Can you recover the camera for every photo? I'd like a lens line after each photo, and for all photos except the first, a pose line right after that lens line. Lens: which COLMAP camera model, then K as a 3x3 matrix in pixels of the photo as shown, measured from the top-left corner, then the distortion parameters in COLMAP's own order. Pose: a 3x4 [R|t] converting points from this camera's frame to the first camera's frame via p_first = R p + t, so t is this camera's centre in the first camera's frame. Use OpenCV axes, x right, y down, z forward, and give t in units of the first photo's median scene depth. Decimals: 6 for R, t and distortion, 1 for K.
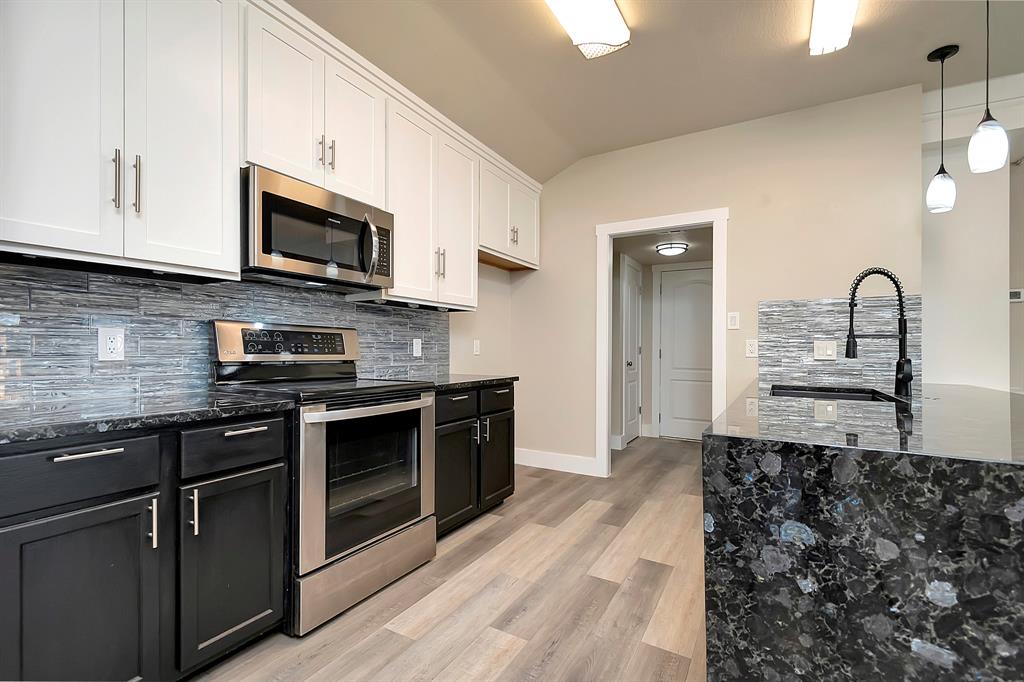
lens RADIAL K [[456.1, 0, 510.3], [0, 456.1, 346.0], [0, 0, 1]] dist [0.005458, -0.001152]
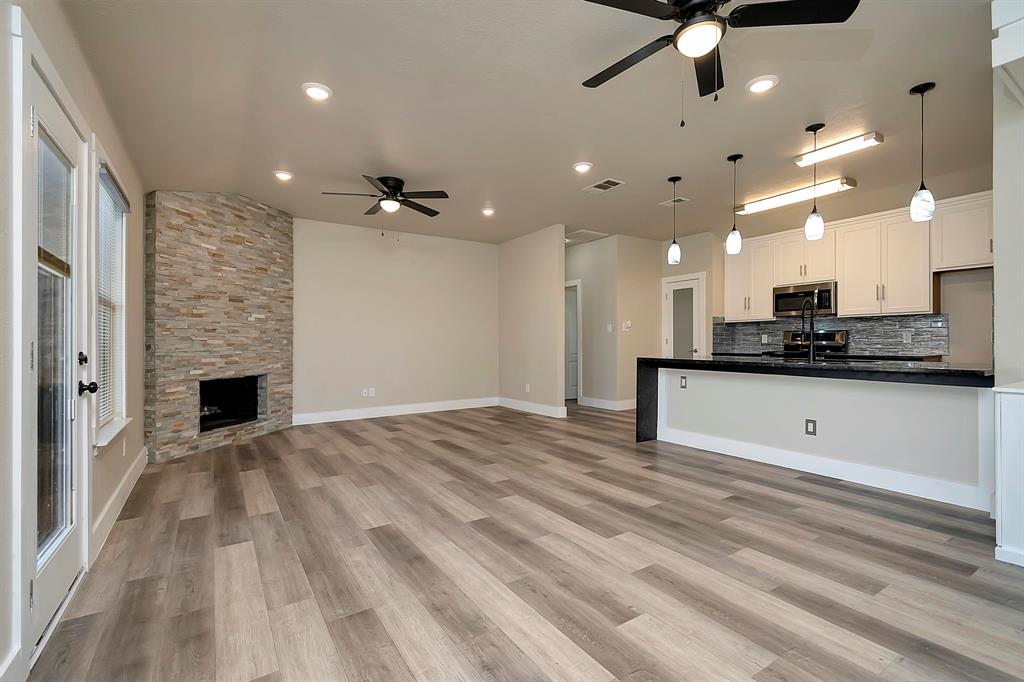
lens RADIAL K [[456.1, 0, 517.9], [0, 456.1, 341.3], [0, 0, 1]] dist [0.005458, -0.001152]
pose [[-0.444312, -0.002603, -0.895868, 2.029868], [0.015954, 0.999814, -0.010817, 0.011821], [0.895730, -0.019099, -0.444188, 0.478755]]
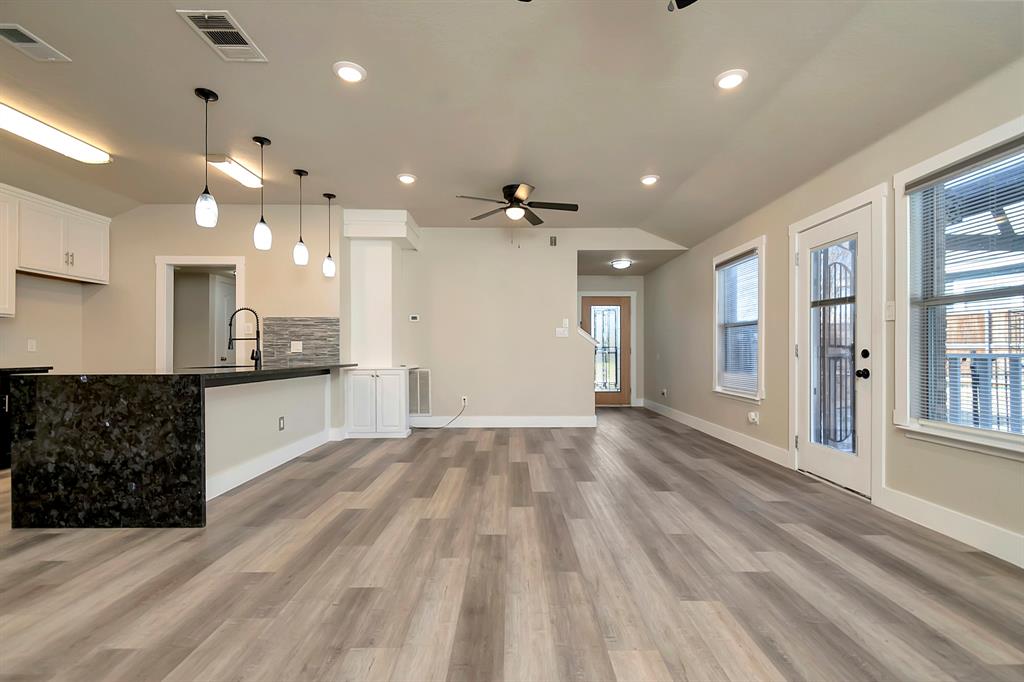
lens RADIAL K [[456.1, 0, 518.3], [0, 456.1, 350.3], [0, 0, 1]] dist [0.005458, -0.001152]
pose [[0.858453, -0.005279, 0.512865, 0.514830], [0.000736, 0.999959, 0.009061, 0.005492], [-0.512891, -0.007401, 0.858422, -0.904194]]
